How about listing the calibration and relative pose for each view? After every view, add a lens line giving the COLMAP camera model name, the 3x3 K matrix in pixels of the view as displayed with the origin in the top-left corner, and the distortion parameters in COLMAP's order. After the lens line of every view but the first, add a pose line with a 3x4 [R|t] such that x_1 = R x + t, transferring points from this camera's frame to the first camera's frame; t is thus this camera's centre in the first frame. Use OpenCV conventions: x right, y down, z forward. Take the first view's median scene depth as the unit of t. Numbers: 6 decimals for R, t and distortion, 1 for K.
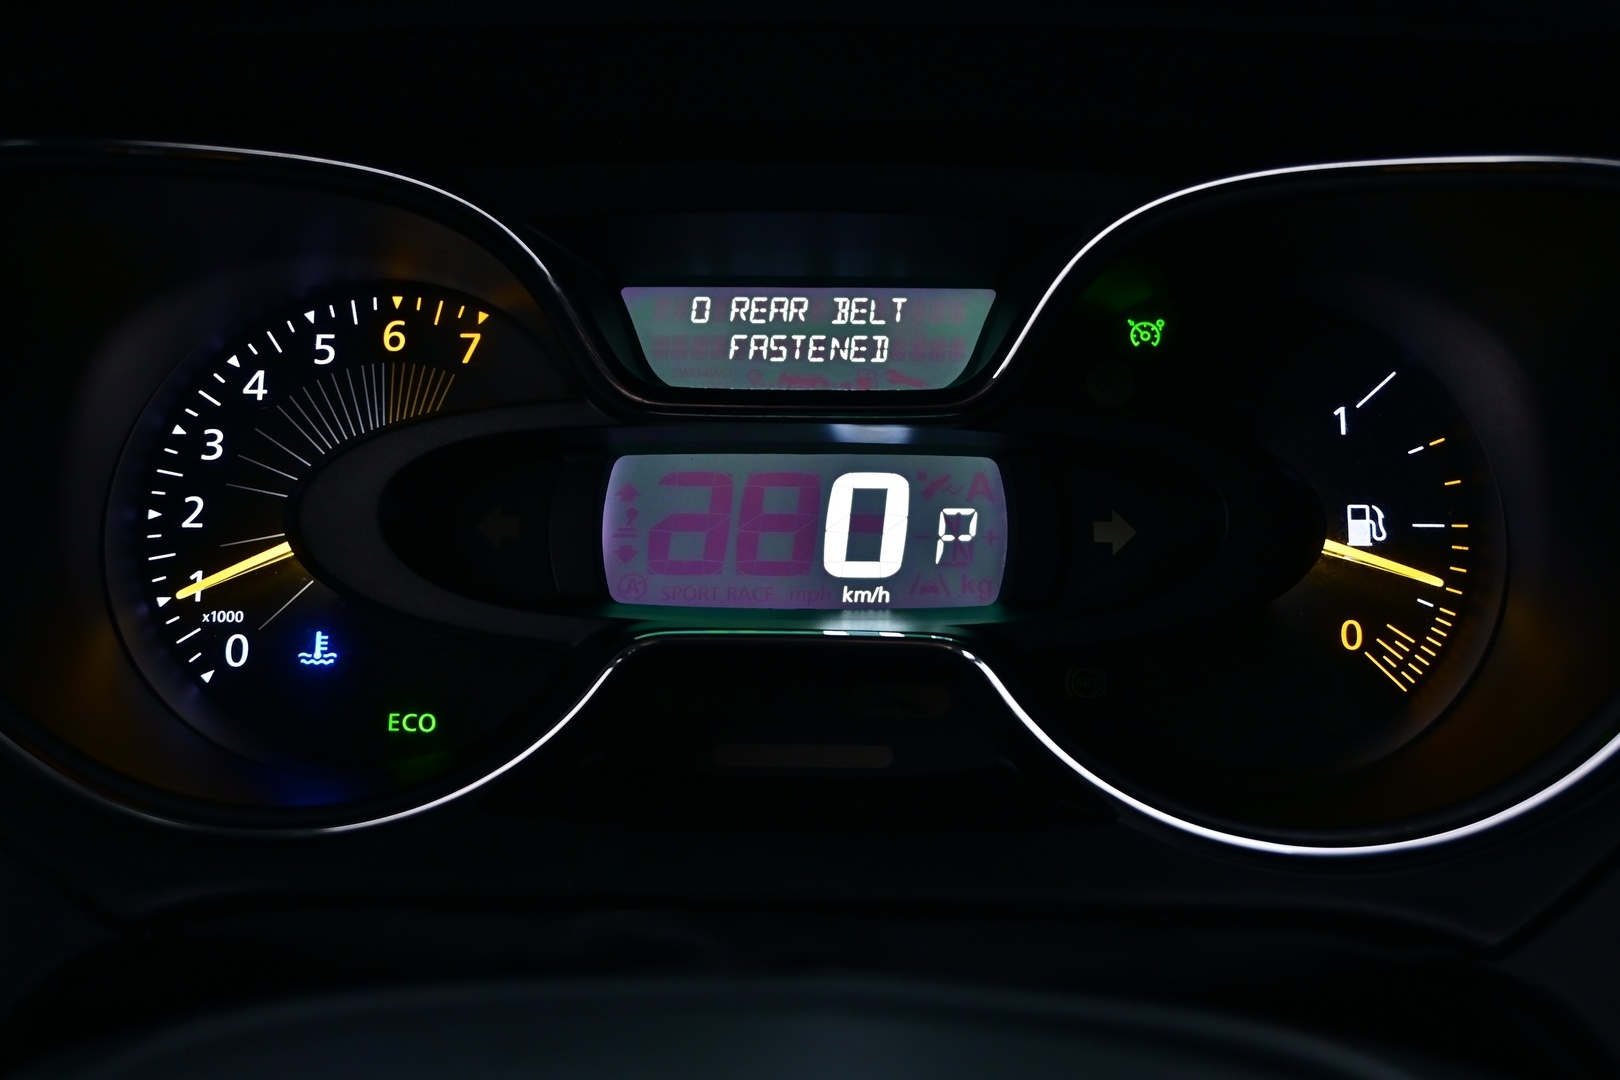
lens RADIAL K [[2527.6, 0, 810.0], [0, 2527.6, 540.0], [0, 0, 1]] dist [0.011276, 0.015328]
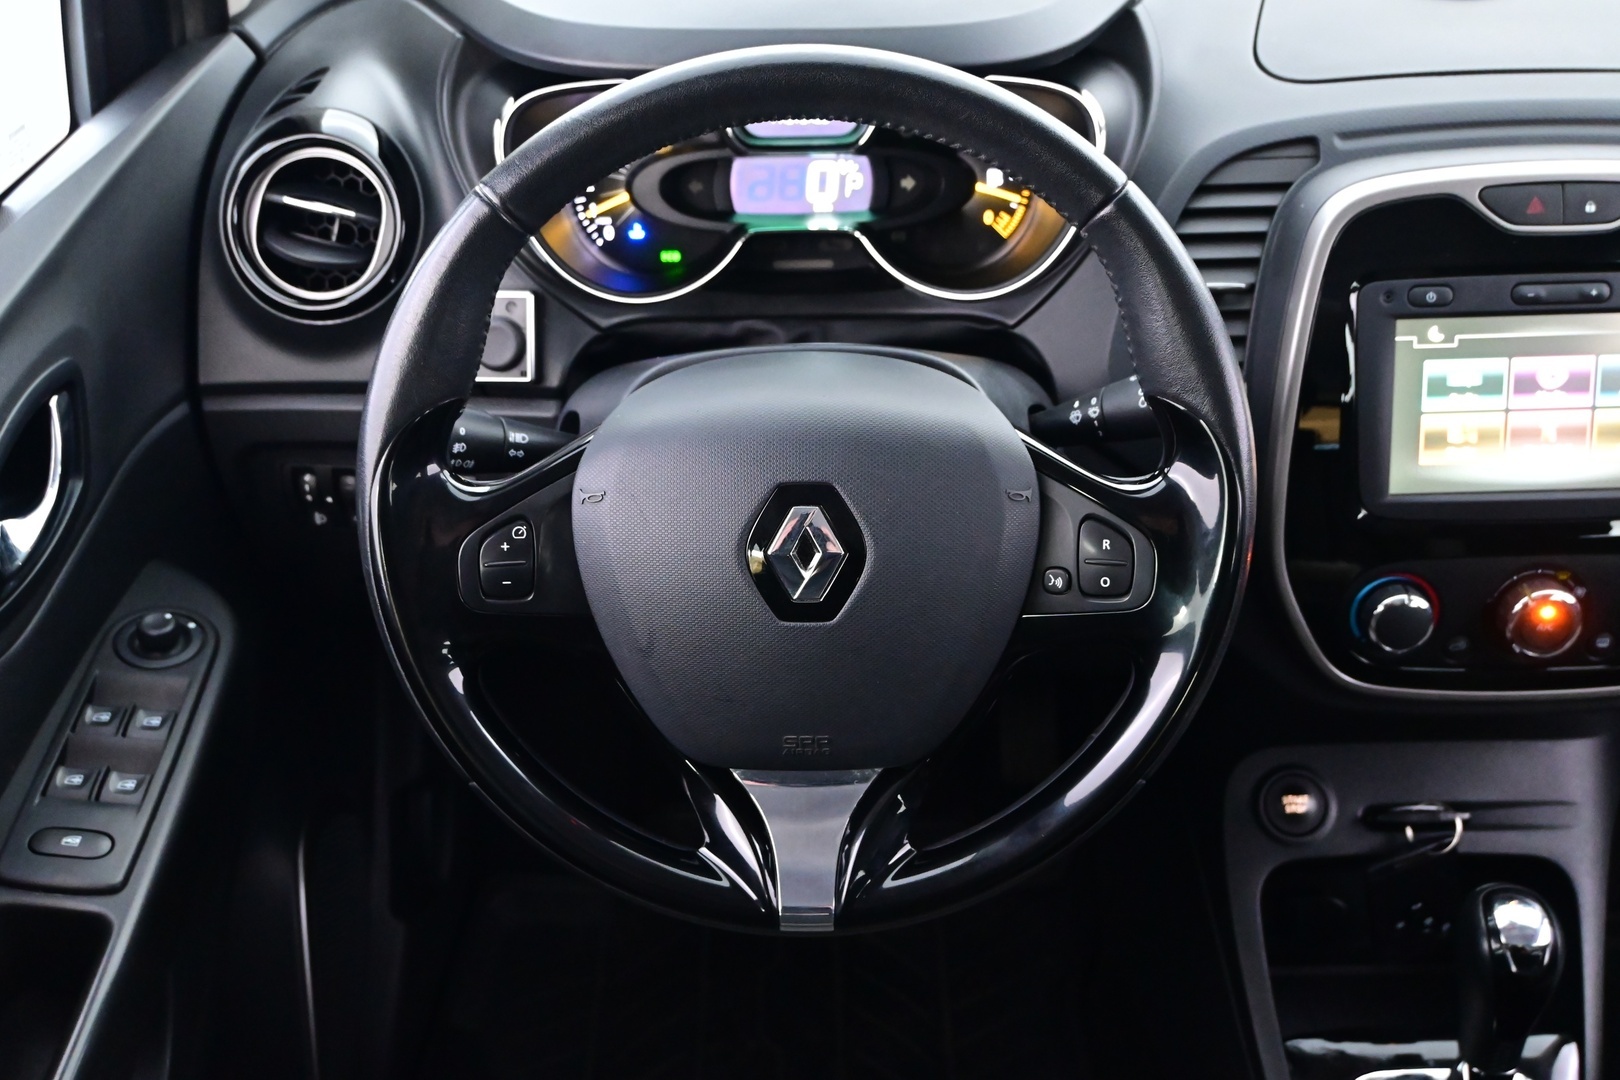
lens RADIAL K [[1957.3, 0, 813.9], [0, 1957.3, 582.9], [0, 0, 1]] dist [0.003715, -0.022985]
pose [[0.999571, -0.028392, 0.007200, -0.017013], [0.024885, 0.952812, 0.302540, -0.250750], [-0.015450, -0.302231, 0.953110, -1.292274]]
